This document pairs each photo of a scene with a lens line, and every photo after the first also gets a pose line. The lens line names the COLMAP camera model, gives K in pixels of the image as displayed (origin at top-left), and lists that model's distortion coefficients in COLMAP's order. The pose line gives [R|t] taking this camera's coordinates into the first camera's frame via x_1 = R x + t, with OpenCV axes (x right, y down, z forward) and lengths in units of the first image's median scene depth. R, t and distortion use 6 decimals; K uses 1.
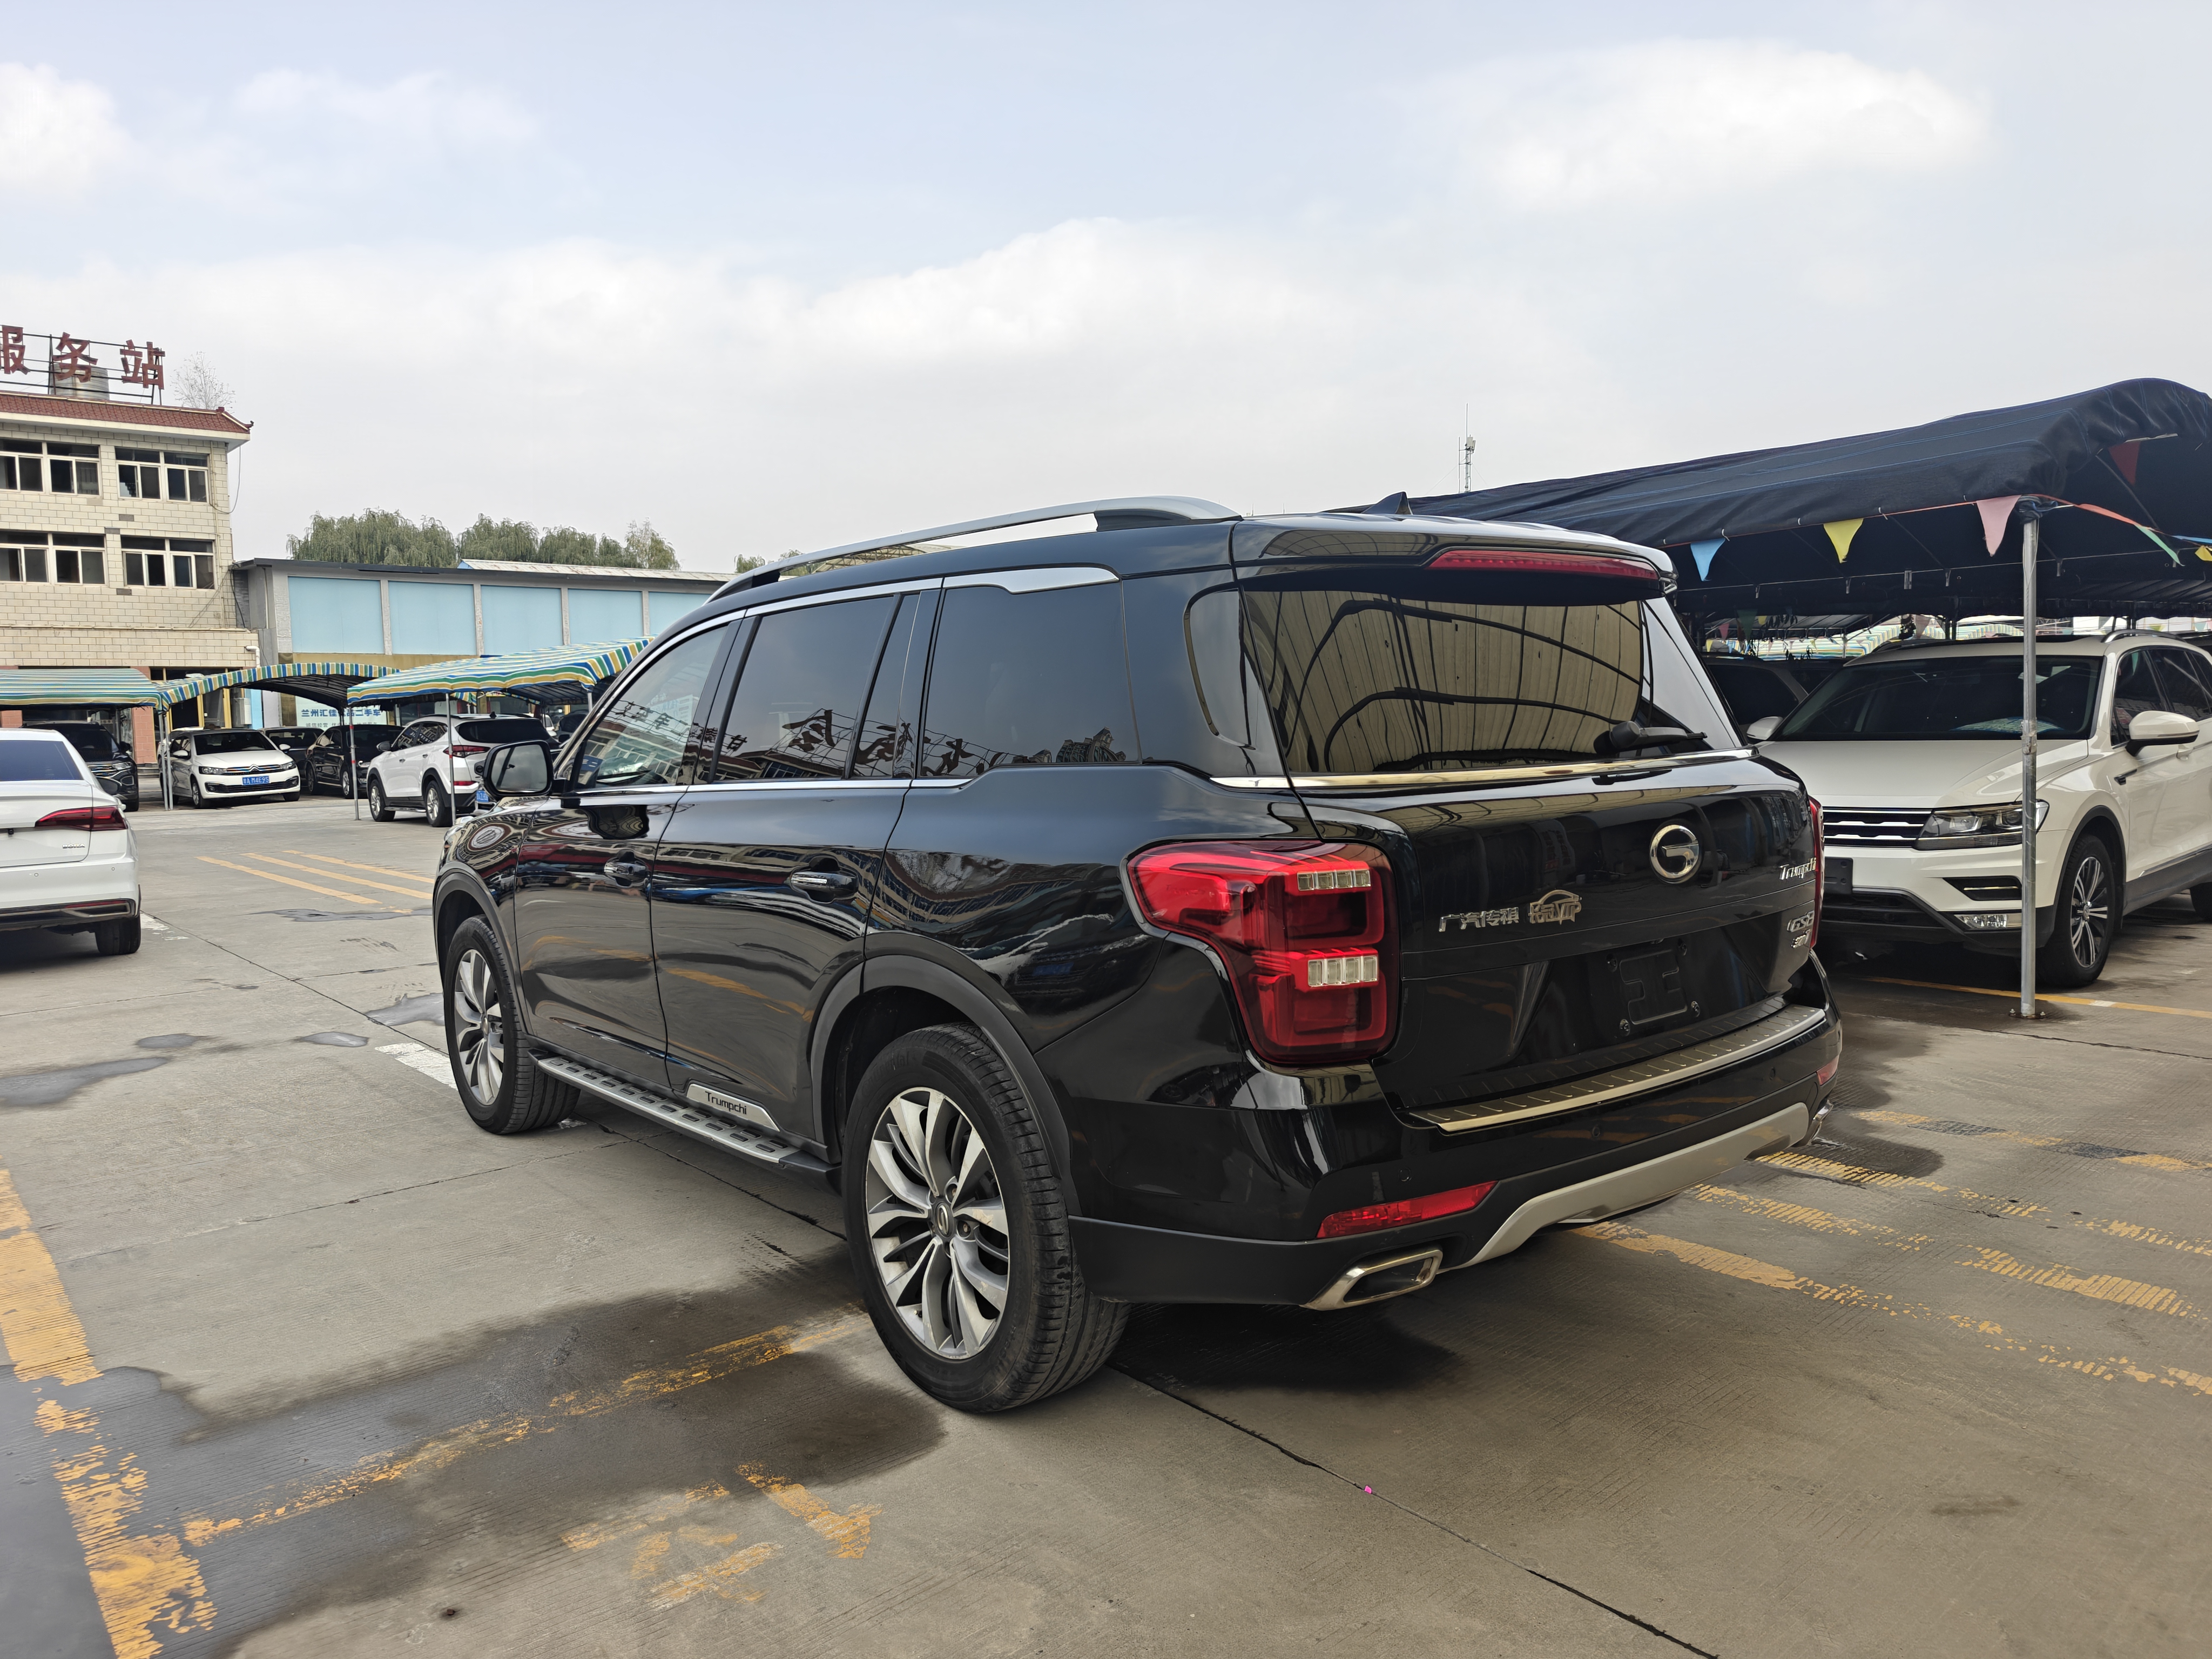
lens RADIAL K [[1561.8, 0, 1106.8], [0, 1561.8, 826.3], [0, 0, 1]] dist [0.056657, -0.062004]
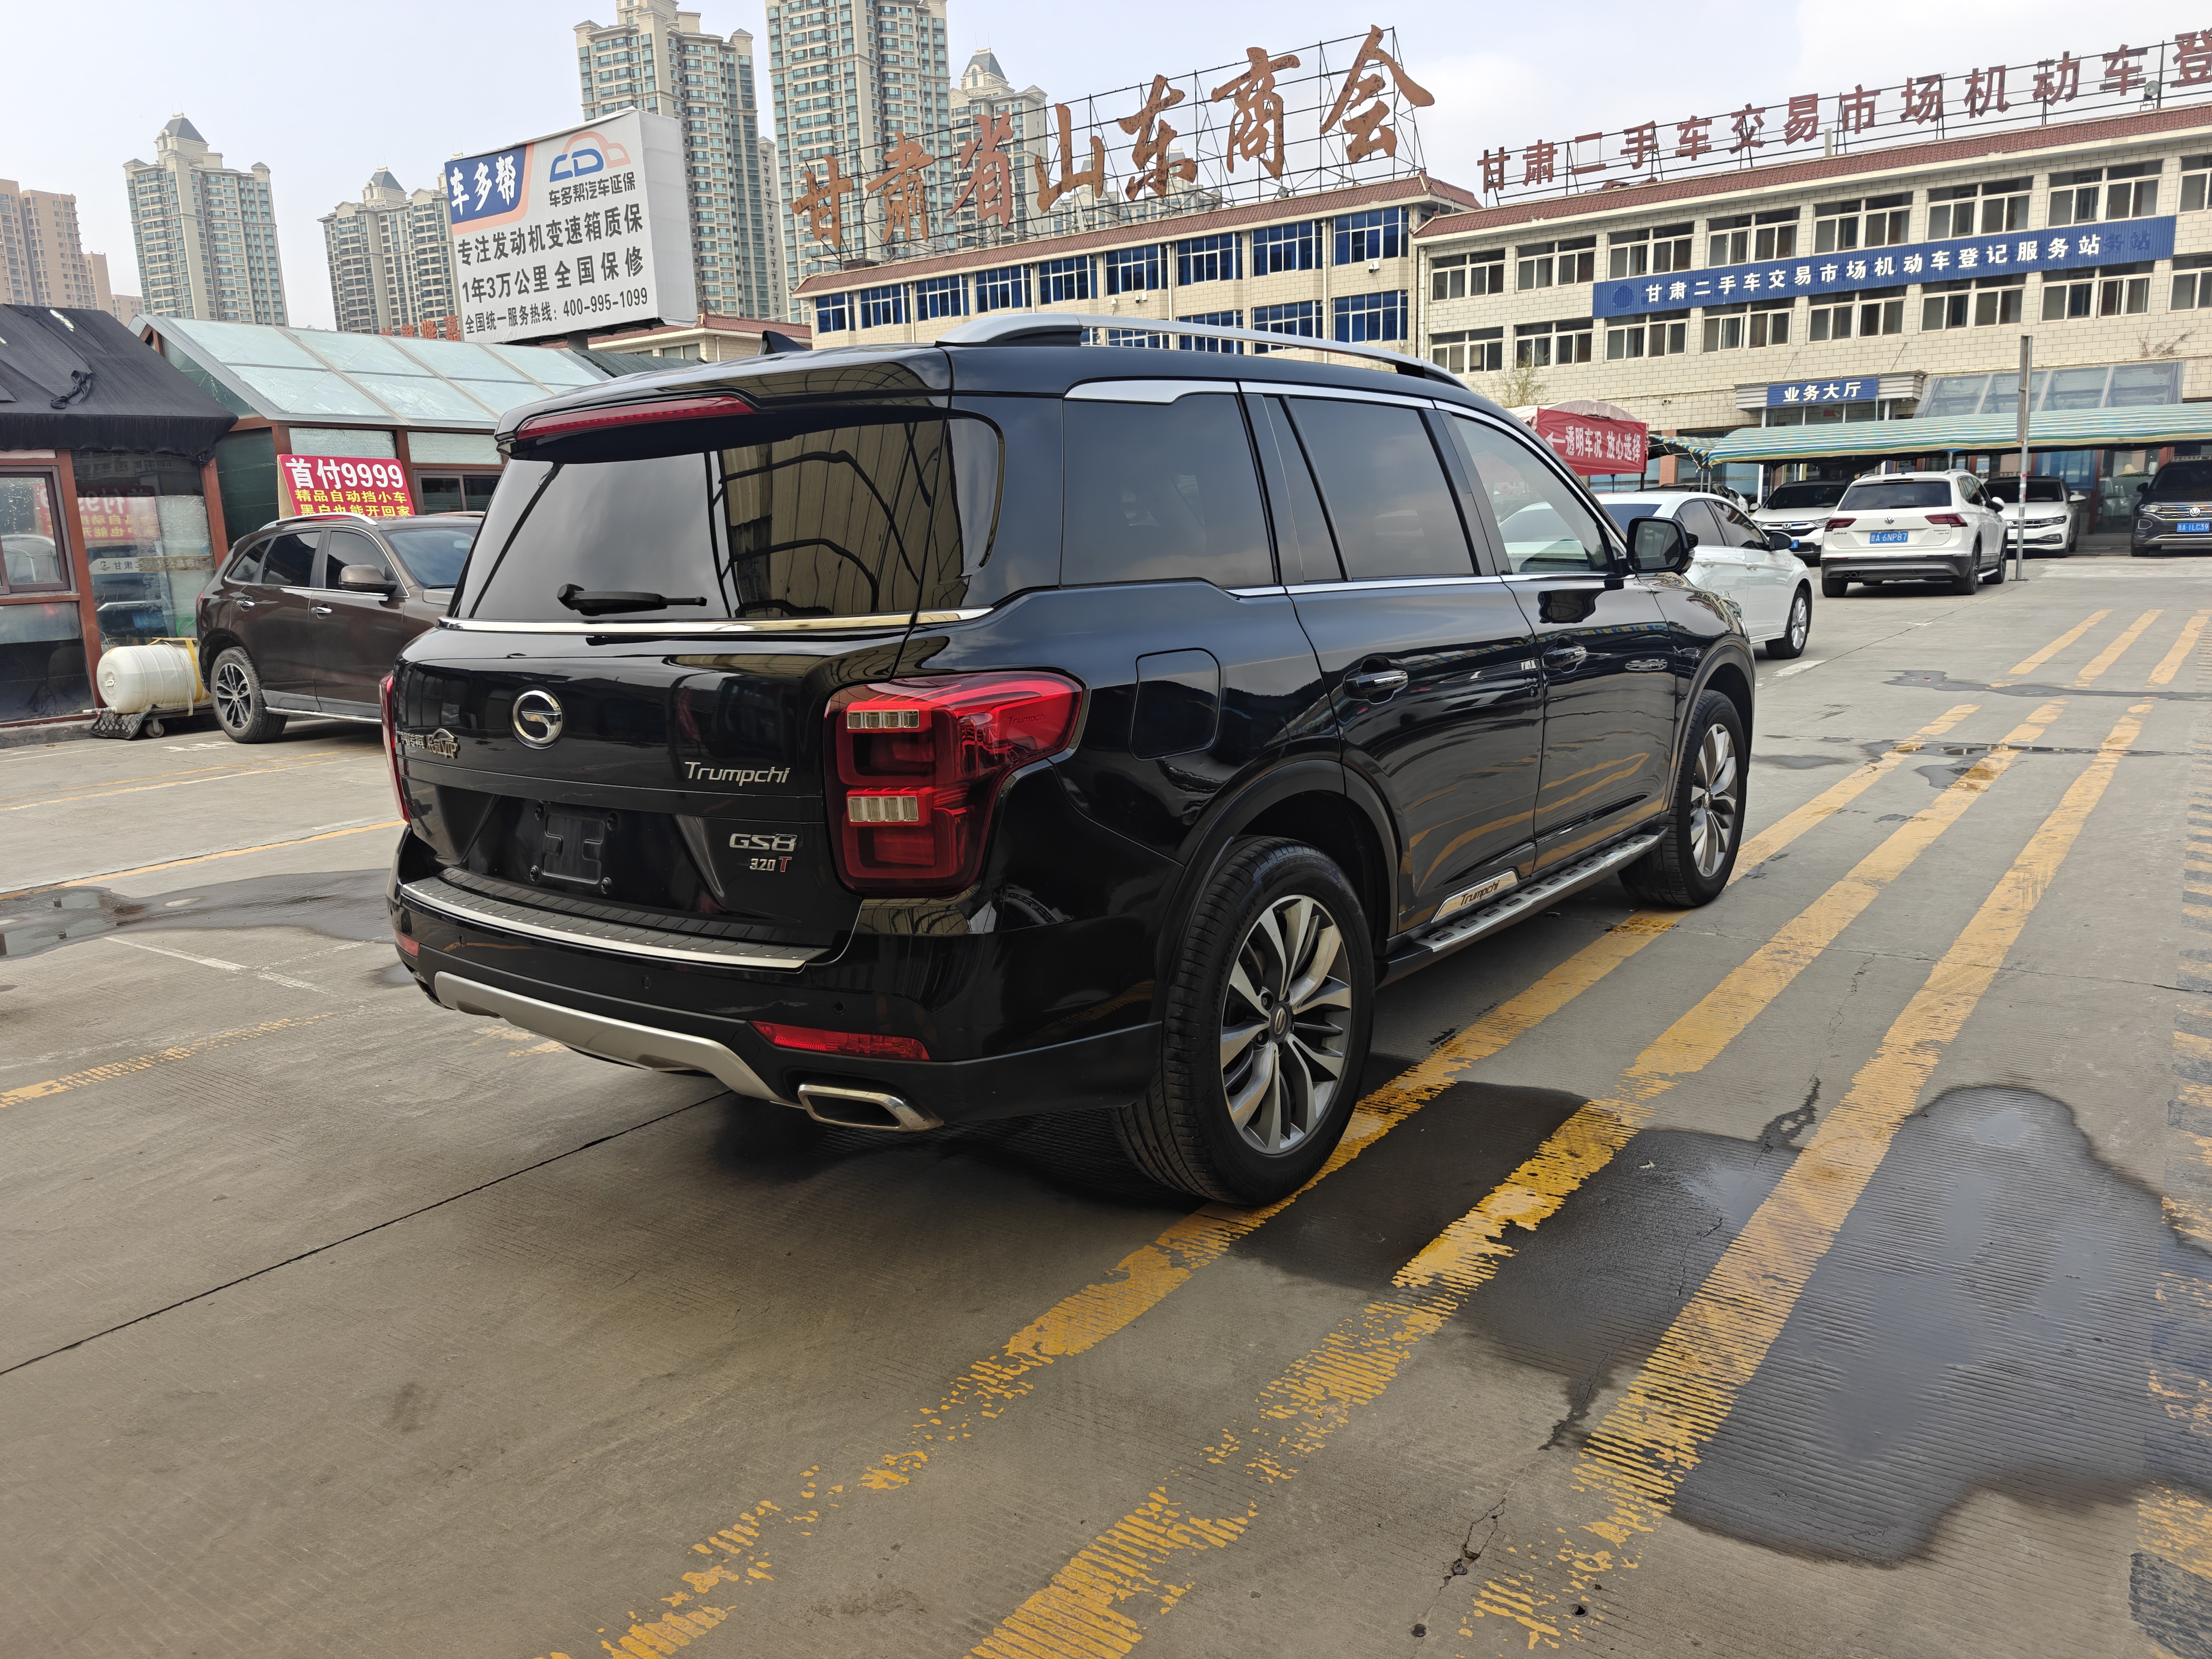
lens RADIAL K [[1561.8, 0, 1076.9], [0, 1561.8, 819.6], [0, 0, 1]] dist [0.056657, -0.062004]
pose [[0.222251, 0.197849, -0.954704, 0.993327], [-0.035483, 0.980187, 0.194870, -0.090159], [0.974344, -0.009434, 0.224868, 0.780201]]
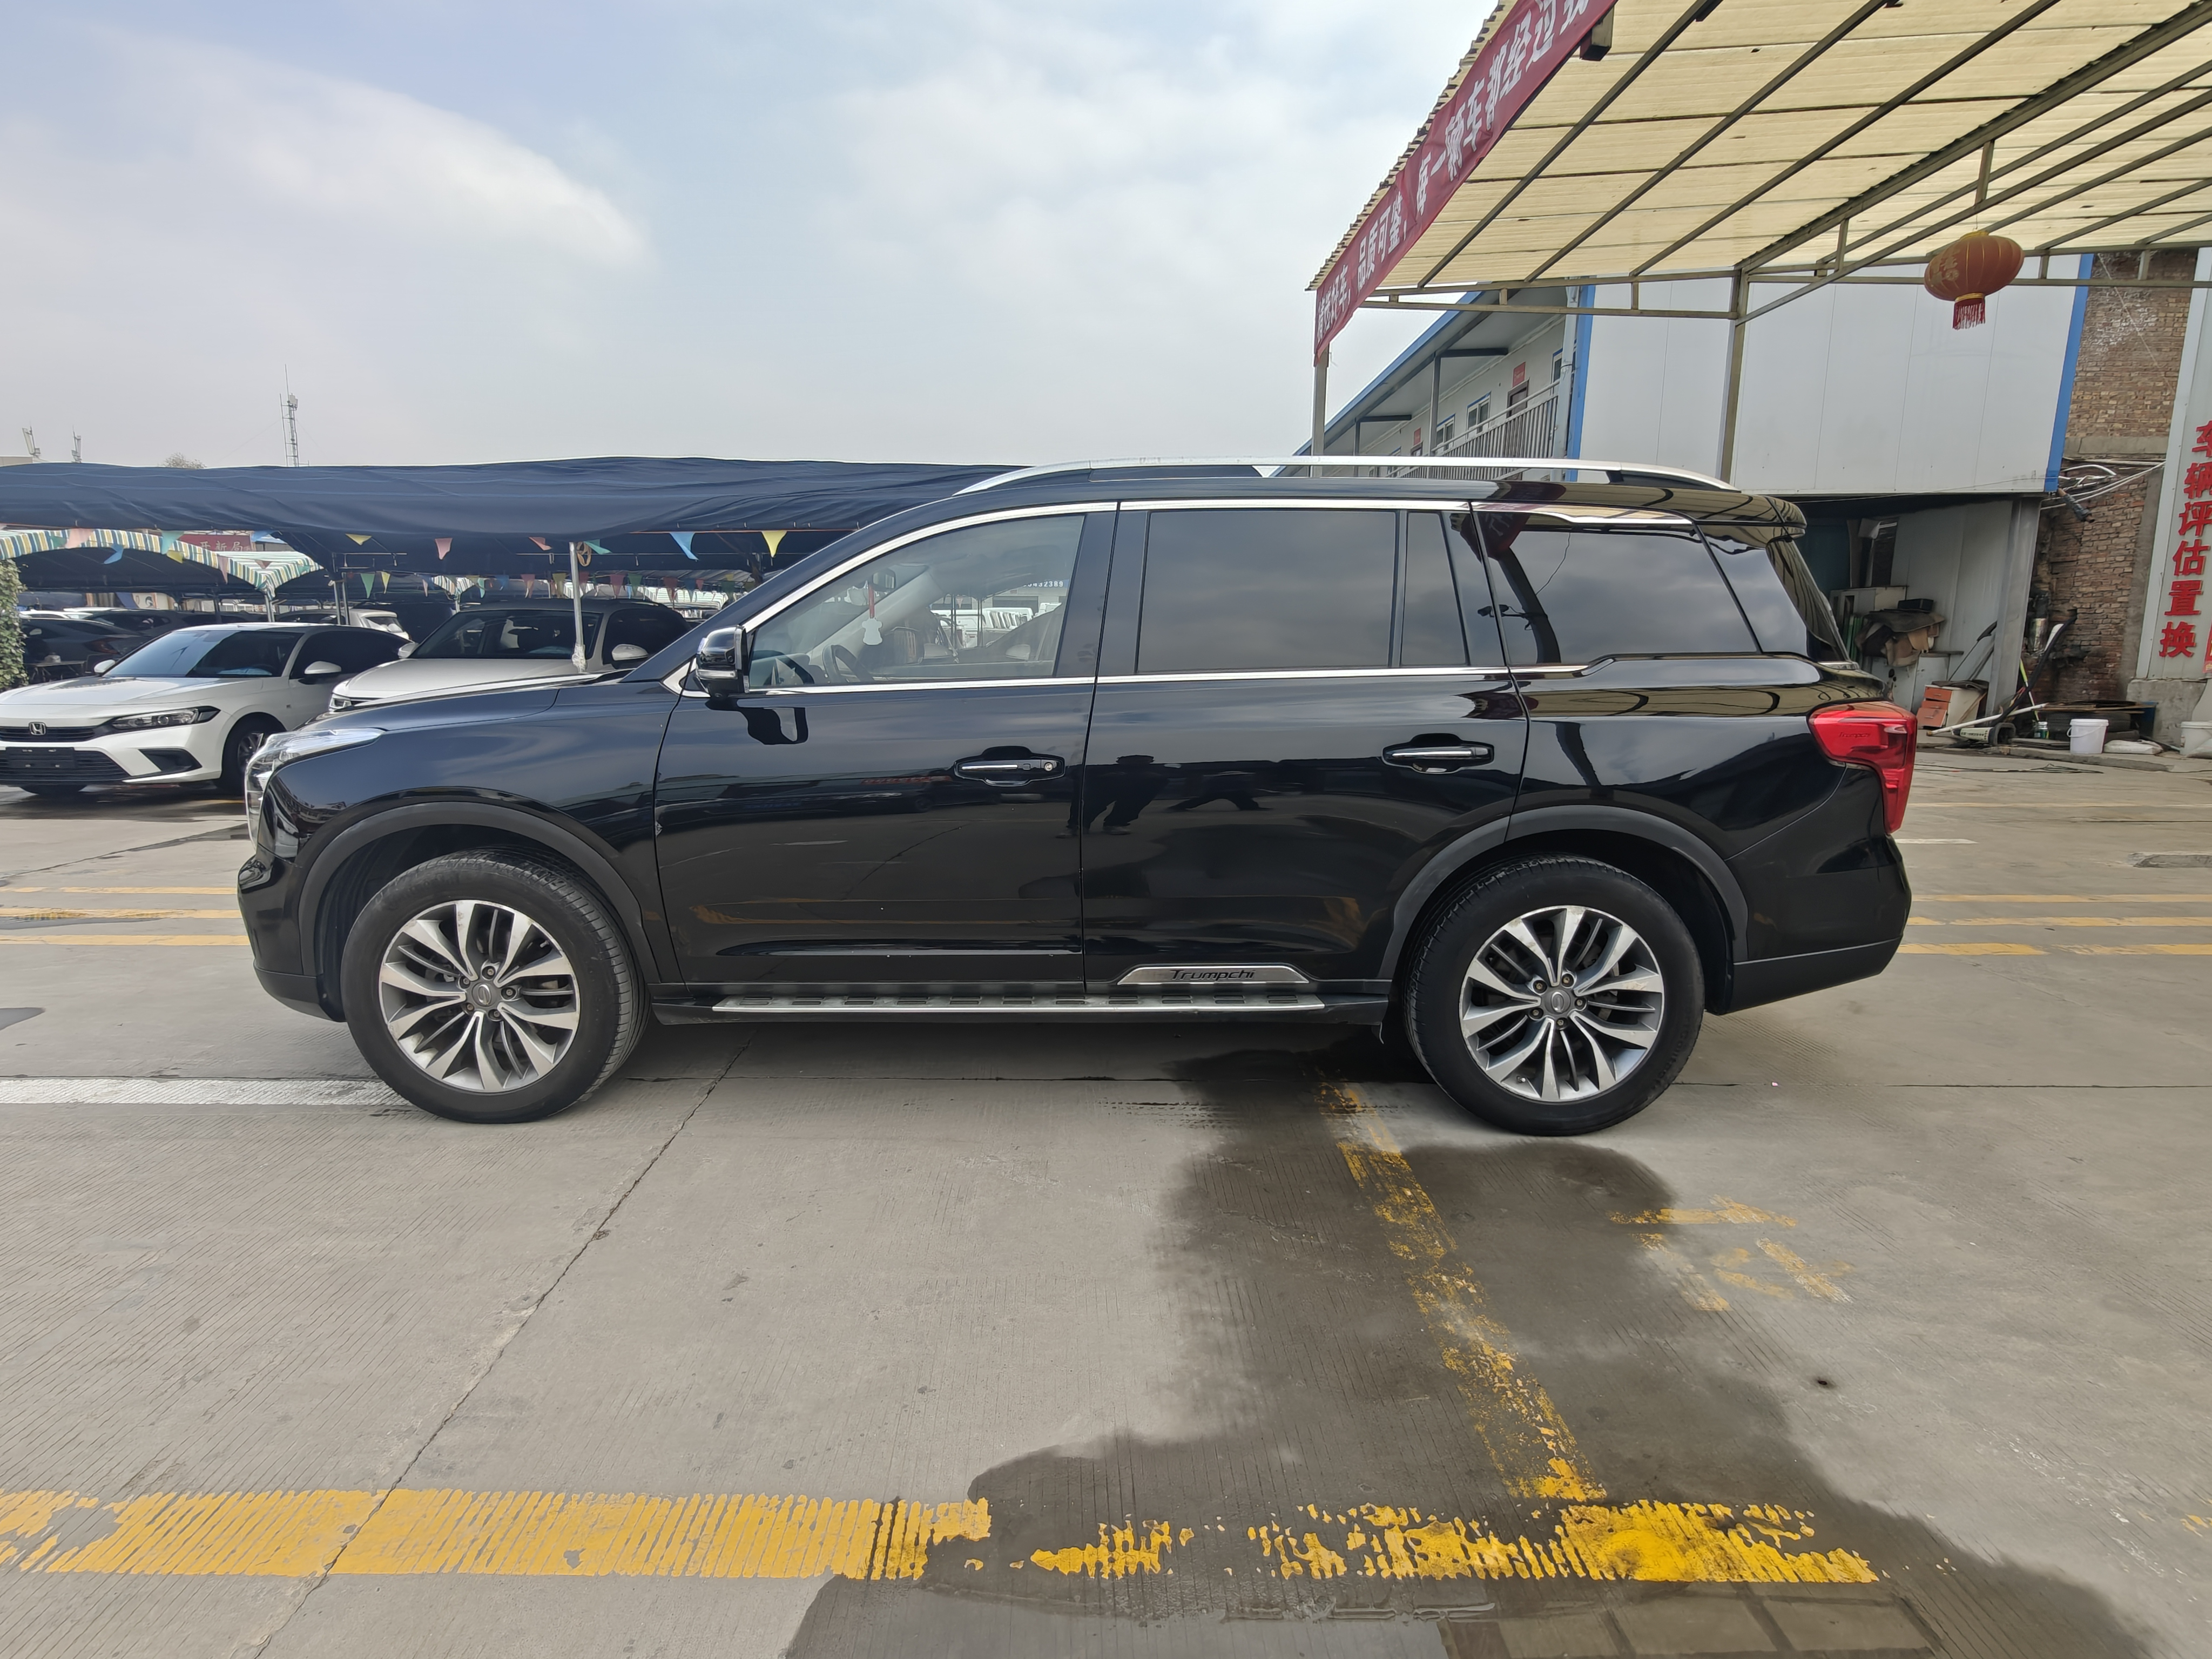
lens RADIAL K [[1090.4, 0, 1111.5], [0, 1090.4, 821.5], [0, 0, 1]] dist [0.004174, -0.000280]
pose [[0.634340, -0.098109, 0.766803, -0.803324], [0.032063, 0.994400, 0.100704, -0.004592], [-0.772389, -0.039295, 0.633933, 0.556224]]
